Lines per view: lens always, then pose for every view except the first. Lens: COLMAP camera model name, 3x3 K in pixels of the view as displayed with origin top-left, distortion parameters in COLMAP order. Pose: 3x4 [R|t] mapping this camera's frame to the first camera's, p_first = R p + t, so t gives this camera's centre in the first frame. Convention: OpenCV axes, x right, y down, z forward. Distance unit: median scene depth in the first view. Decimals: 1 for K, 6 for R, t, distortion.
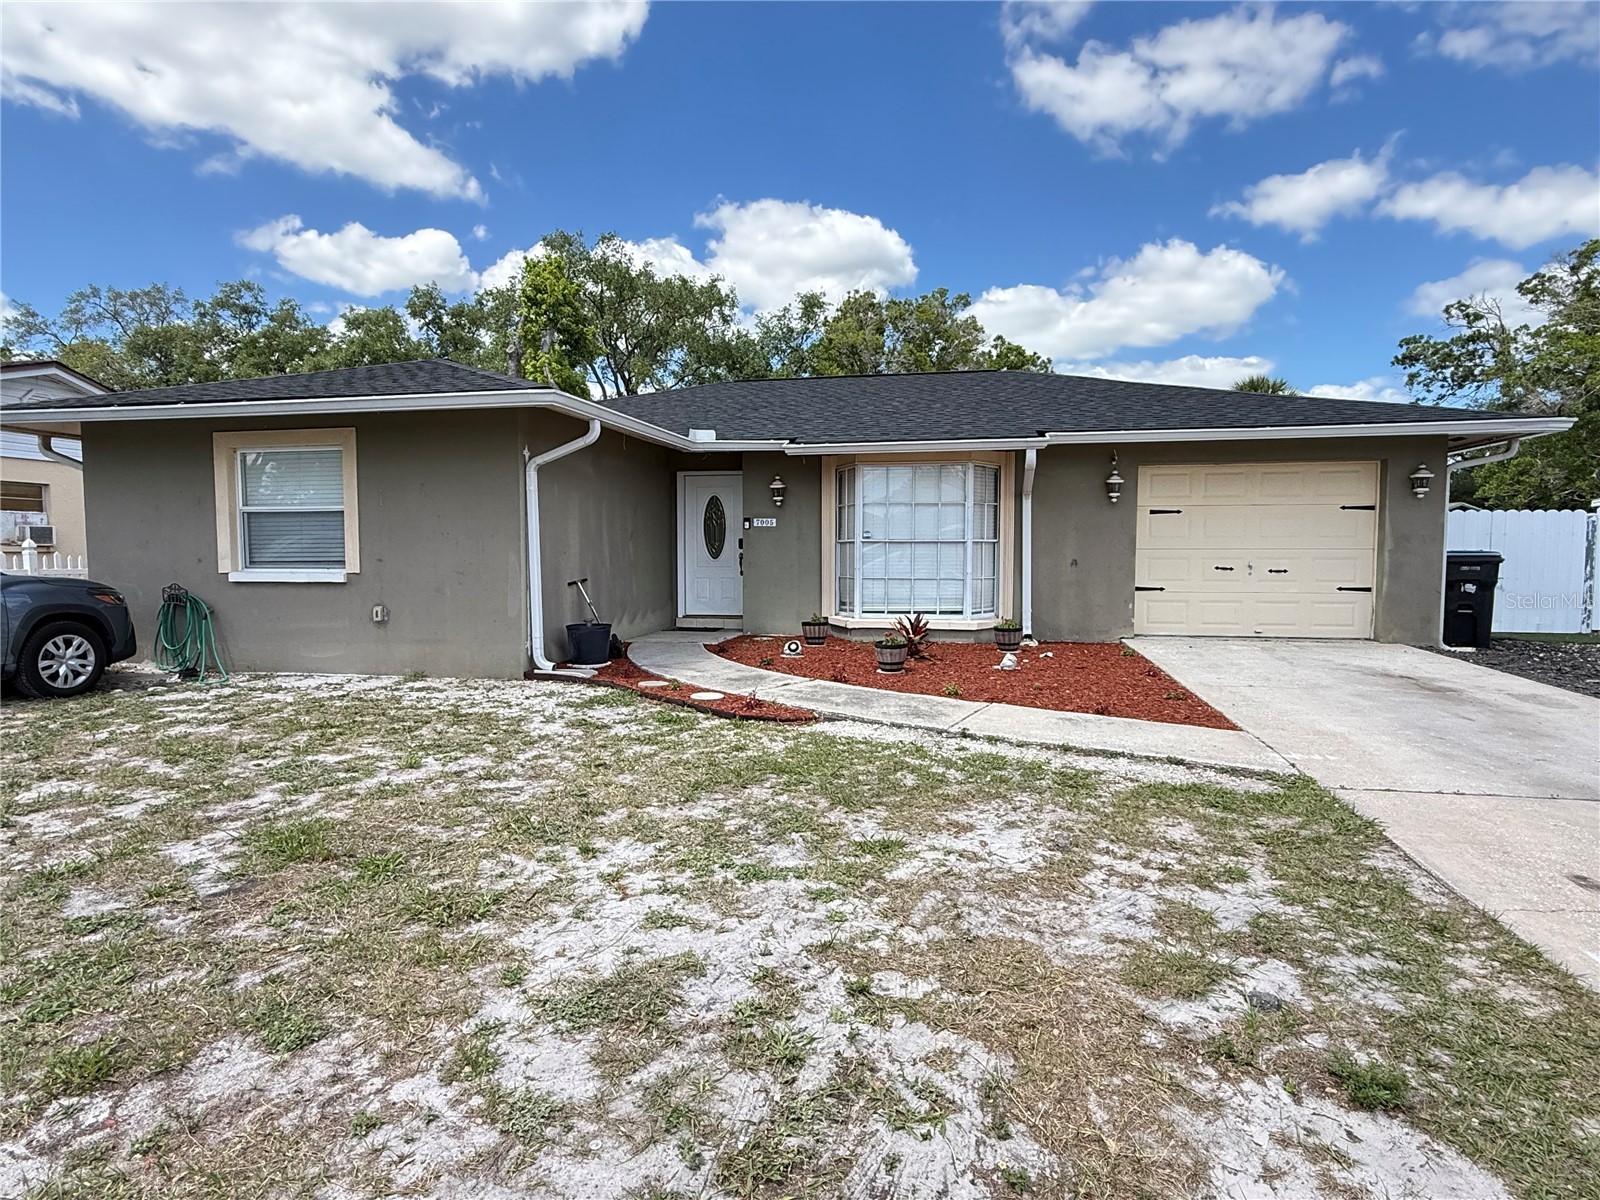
lens RADIAL K [[856.2, 0, 800.0], [0, 856.2, 600.0], [0, 0, 1]] dist [-0.006009, -0.001763]
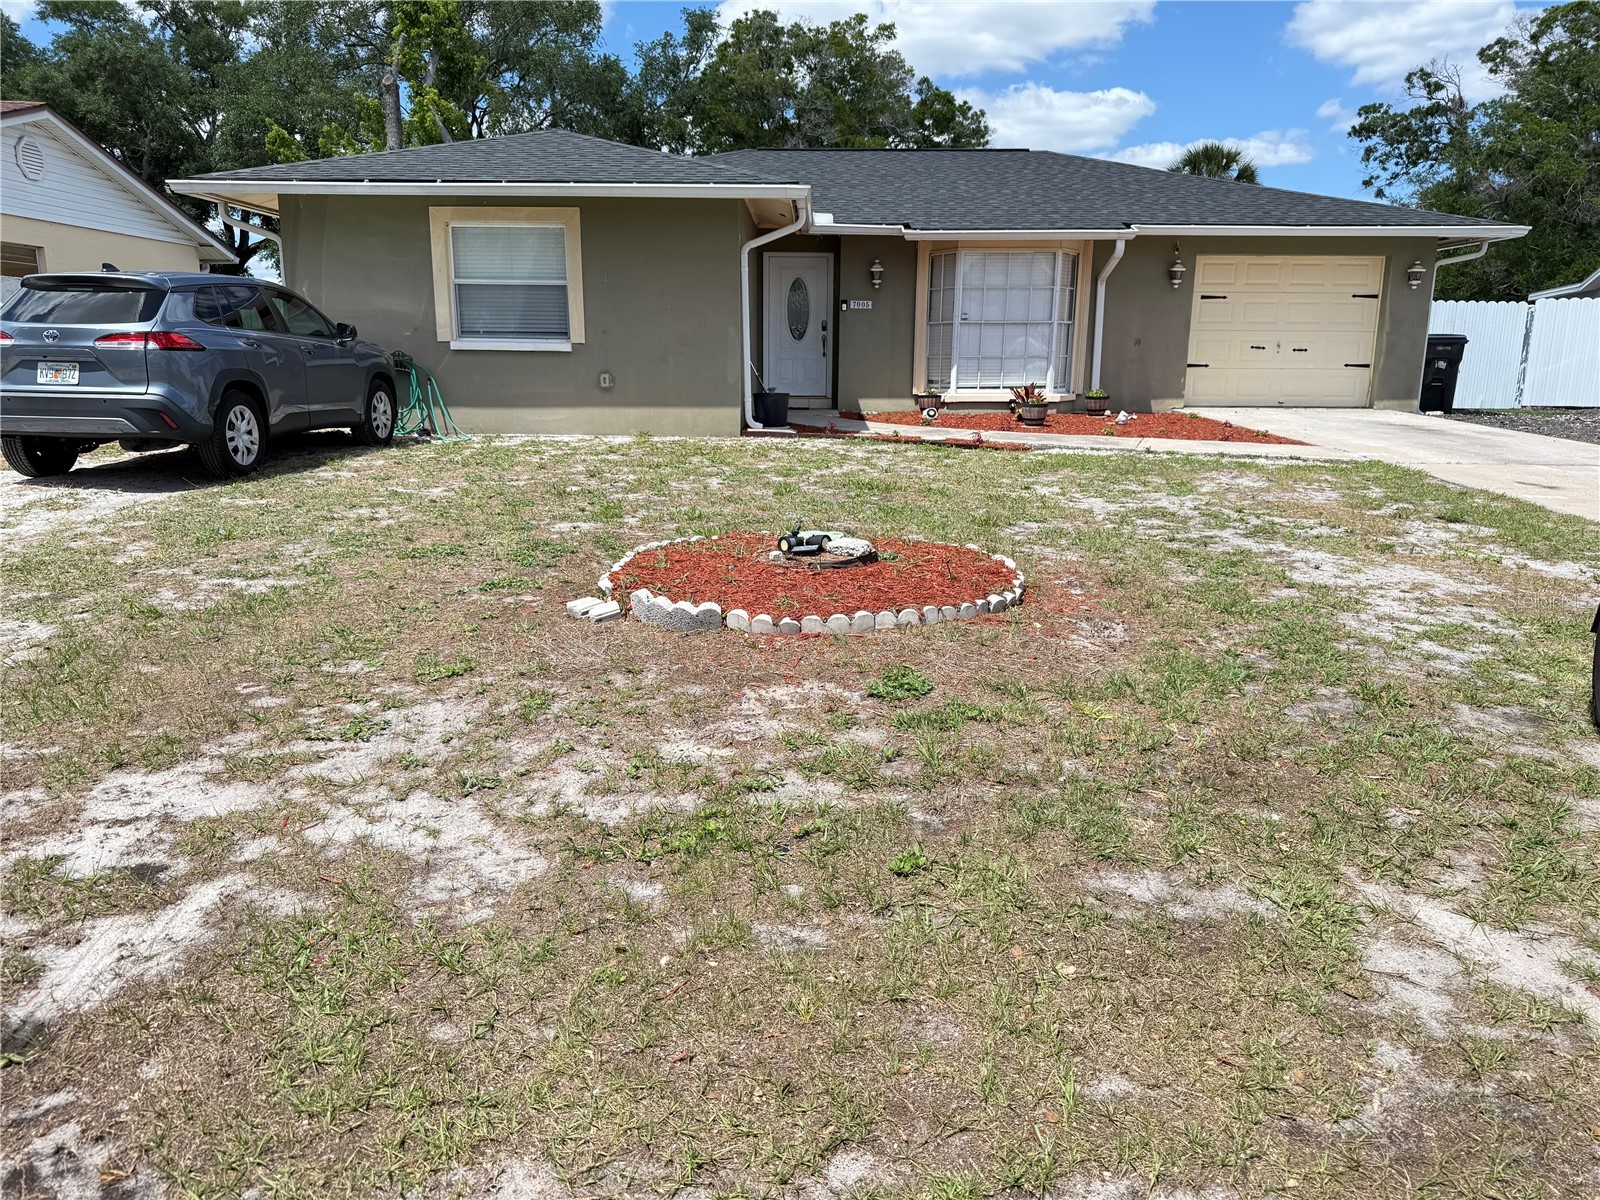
lens RADIAL K [[1139.9, 0, 800.0], [0, 1139.9, 600.0], [0, 0, 1]] dist [0.000360, -0.001661]
pose [[0.980530, -0.036826, 0.192883, -0.412803], [0.006139, 0.987527, 0.157330, 0.051922], [-0.196271, -0.153083, 0.968526, -0.424174]]
